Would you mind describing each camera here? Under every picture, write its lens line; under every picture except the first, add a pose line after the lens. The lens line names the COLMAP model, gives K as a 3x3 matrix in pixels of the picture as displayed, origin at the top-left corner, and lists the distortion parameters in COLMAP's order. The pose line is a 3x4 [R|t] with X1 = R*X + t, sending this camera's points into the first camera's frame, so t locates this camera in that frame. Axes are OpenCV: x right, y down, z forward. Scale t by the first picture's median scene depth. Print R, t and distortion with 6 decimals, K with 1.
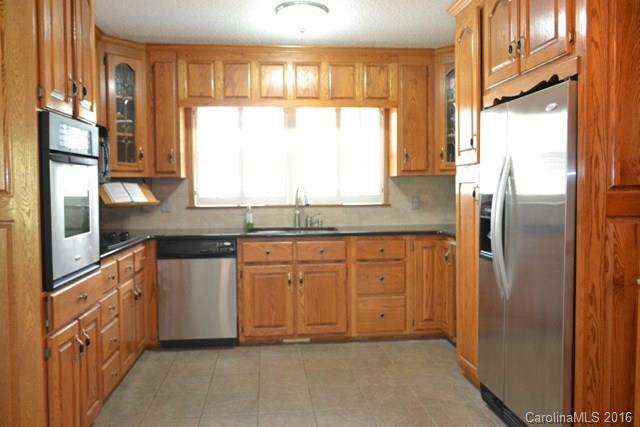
lens RADIAL K [[504.4, 0, 319.0], [0, 504.4, 213.5], [0, 0, 1]] dist [-0.015367, 0.008224]
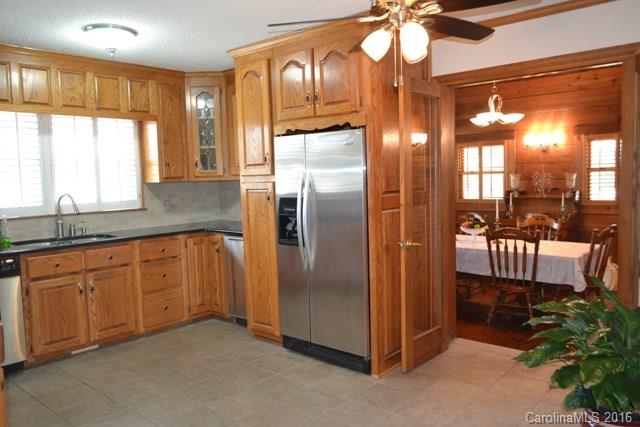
lens RADIAL K [[504.4, 0, 320.6], [0, 504.4, 212.3], [0, 0, 1]] dist [-0.015367, 0.008224]
pose [[0.733011, -0.060215, 0.677547, -0.367160], [0.056097, 0.998032, 0.028008, -0.021998], [-0.677900, 0.017478, 0.734946, -0.057993]]
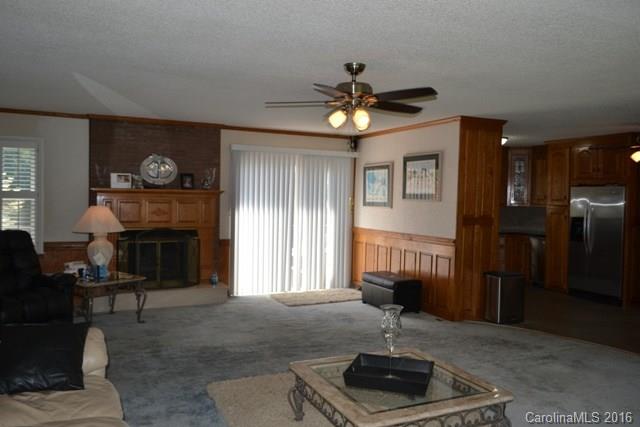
lens RADIAL K [[504.4, 0, 313.4], [0, 504.4, 210.3], [0, 0, 1]] dist [-0.015367, 0.008224]
pose [[0.962463, 0.016175, 0.270932, -1.202439], [-0.007638, 0.999442, -0.032532, 0.014337], [-0.271306, 0.029241, 0.962049, -0.833974]]
